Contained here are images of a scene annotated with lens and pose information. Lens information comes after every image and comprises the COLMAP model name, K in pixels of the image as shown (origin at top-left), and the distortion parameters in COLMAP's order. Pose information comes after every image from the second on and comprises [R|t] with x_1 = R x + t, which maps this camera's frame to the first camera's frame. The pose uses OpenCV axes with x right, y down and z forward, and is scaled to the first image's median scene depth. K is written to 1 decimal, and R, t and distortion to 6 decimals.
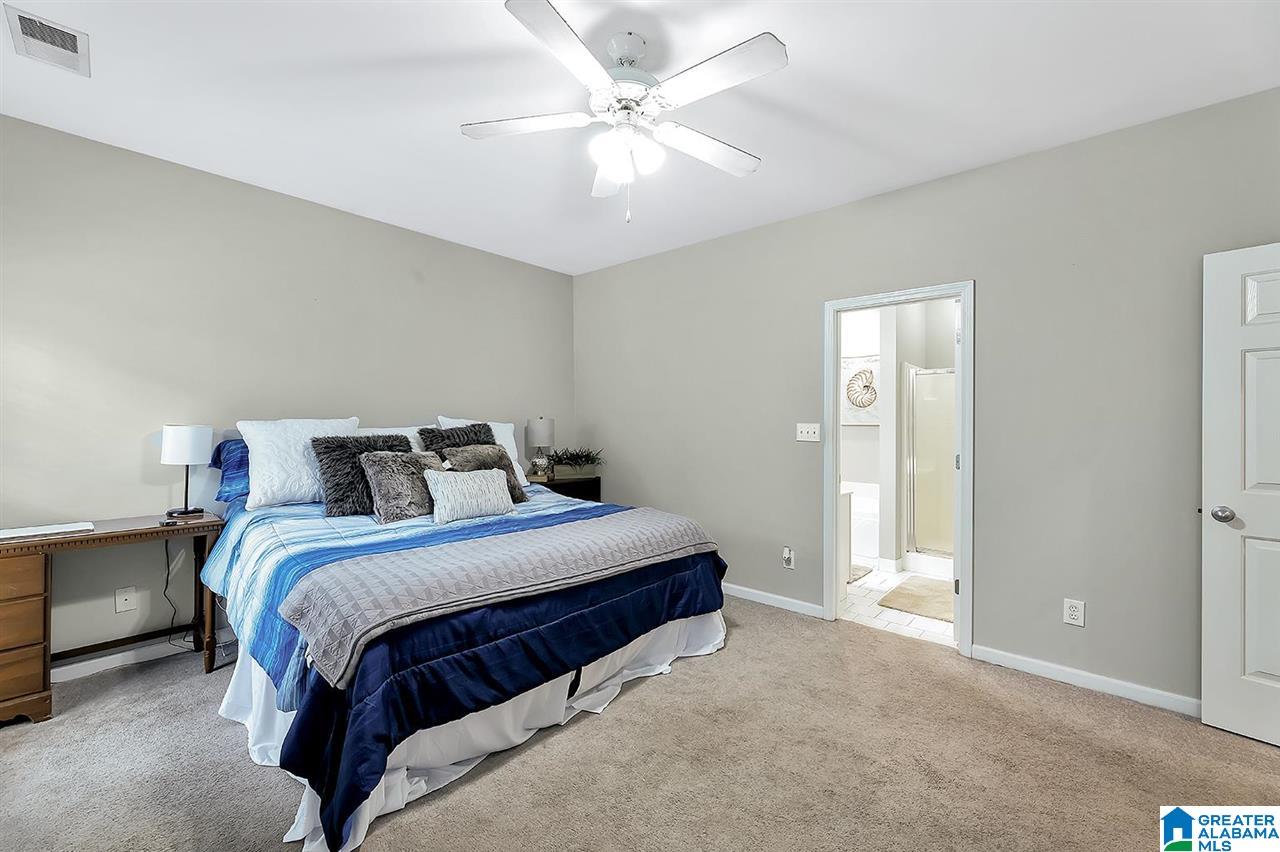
lens RADIAL K [[517.0, 0, 640.6], [0, 517.0, 422.8], [0, 0, 1]] dist [0.000166, -0.000039]
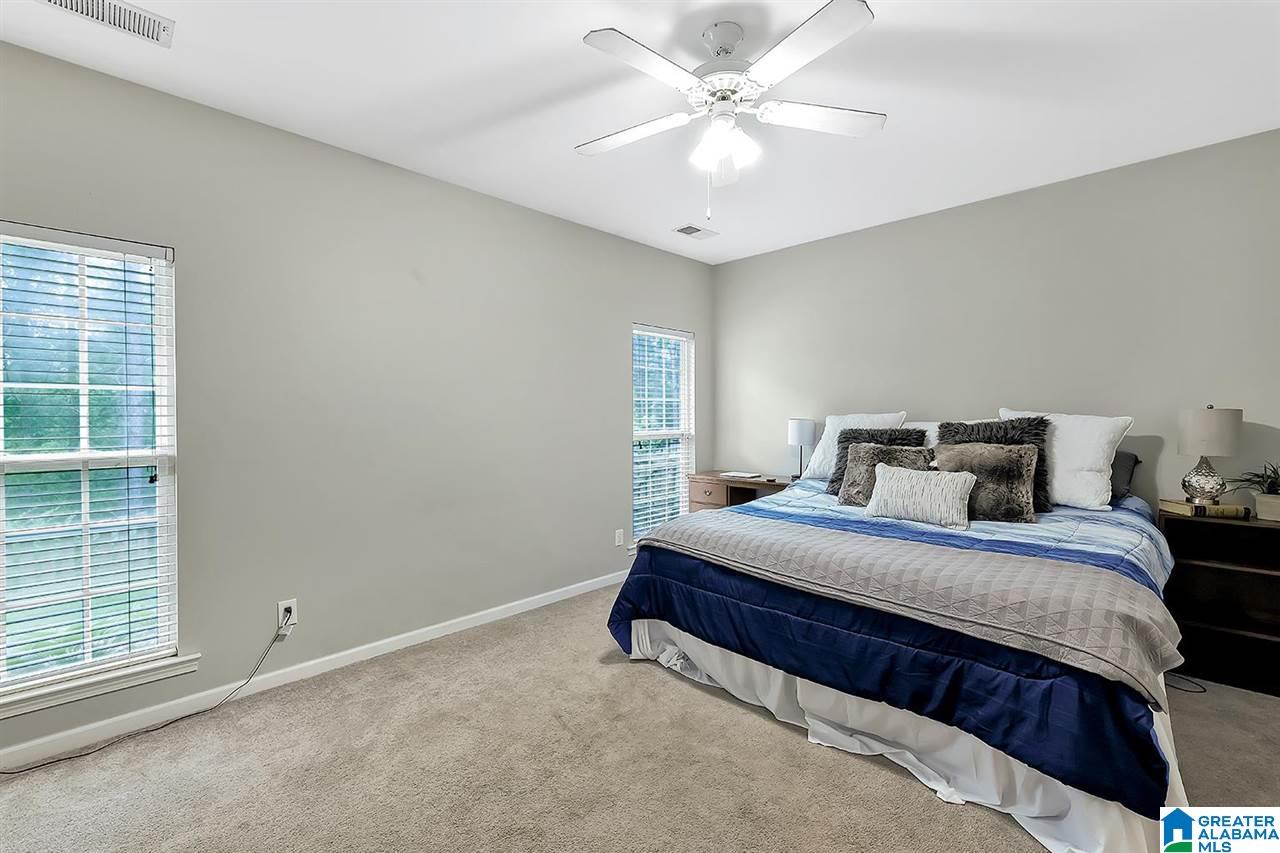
lens RADIAL K [[548.9, 0, 642.1], [0, 548.9, 426.5], [0, 0, 1]] dist [-0.002100, -0.000153]
pose [[-0.056080, 0.013974, -0.998328, 0.948417], [0.003519, 0.999899, 0.013798, 0.003513], [0.998420, -0.002740, -0.056123, 0.829117]]
